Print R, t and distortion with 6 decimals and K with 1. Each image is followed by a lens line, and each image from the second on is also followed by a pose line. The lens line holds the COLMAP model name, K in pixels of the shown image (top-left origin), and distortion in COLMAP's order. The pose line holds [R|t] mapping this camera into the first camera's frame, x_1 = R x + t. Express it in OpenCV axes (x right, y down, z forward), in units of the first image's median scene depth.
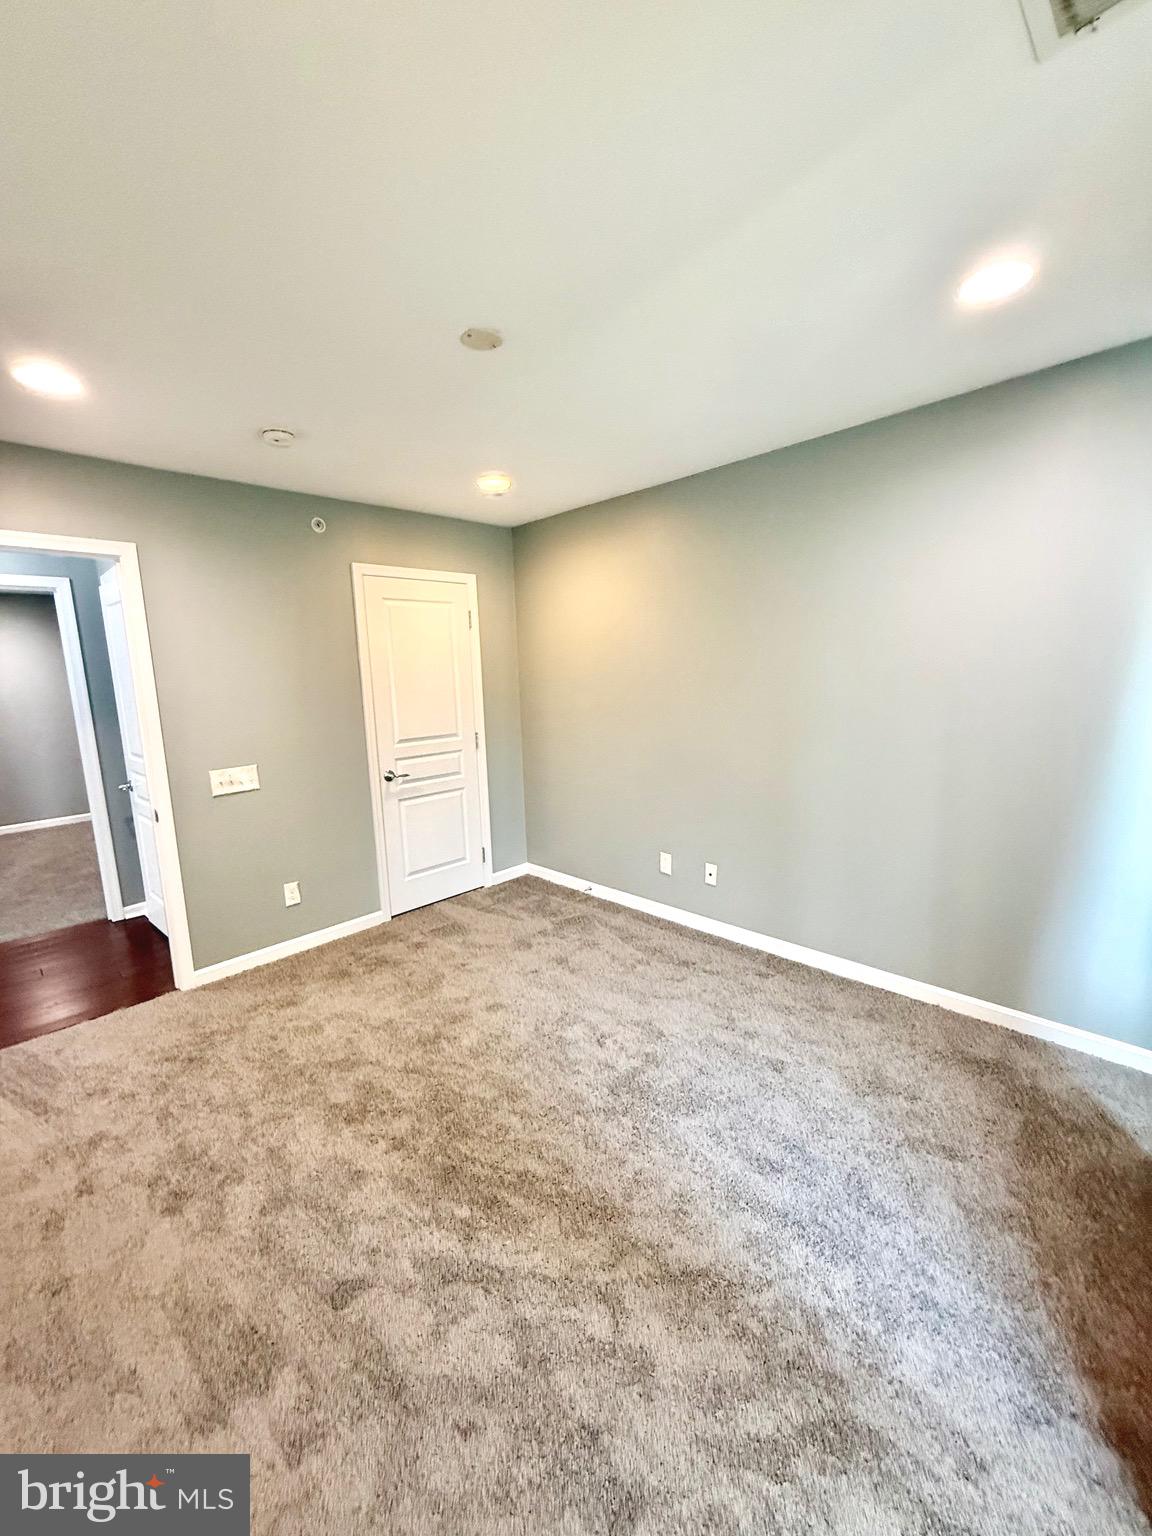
lens RADIAL K [[608.3, 0, 573.8], [0, 608.3, 772.3], [0, 0, 1]] dist [-0.001286, -0.000090]
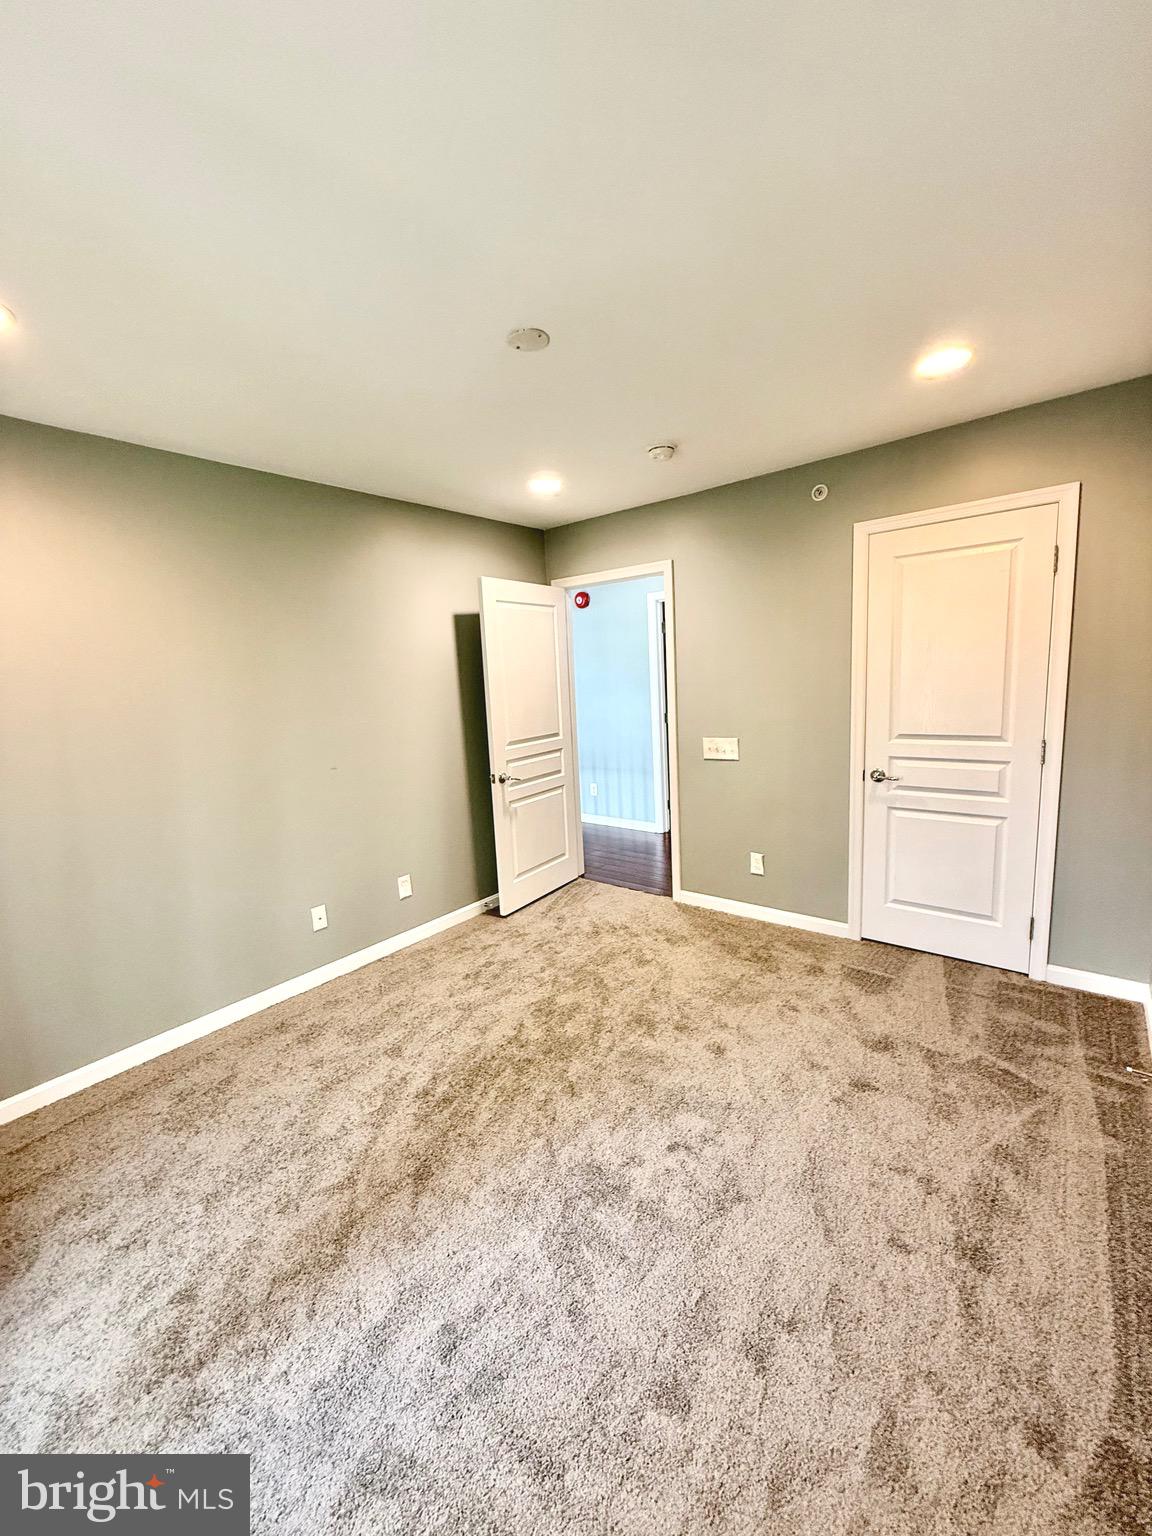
lens RADIAL K [[608.3, 0, 568.4], [0, 608.3, 771.3], [0, 0, 1]] dist [-0.001286, -0.000090]
pose [[0.105213, 0.188536, -0.976414, 0.562229], [-0.119379, 0.977158, 0.175816, -0.116255], [0.987258, 0.098065, 0.125317, 0.583597]]
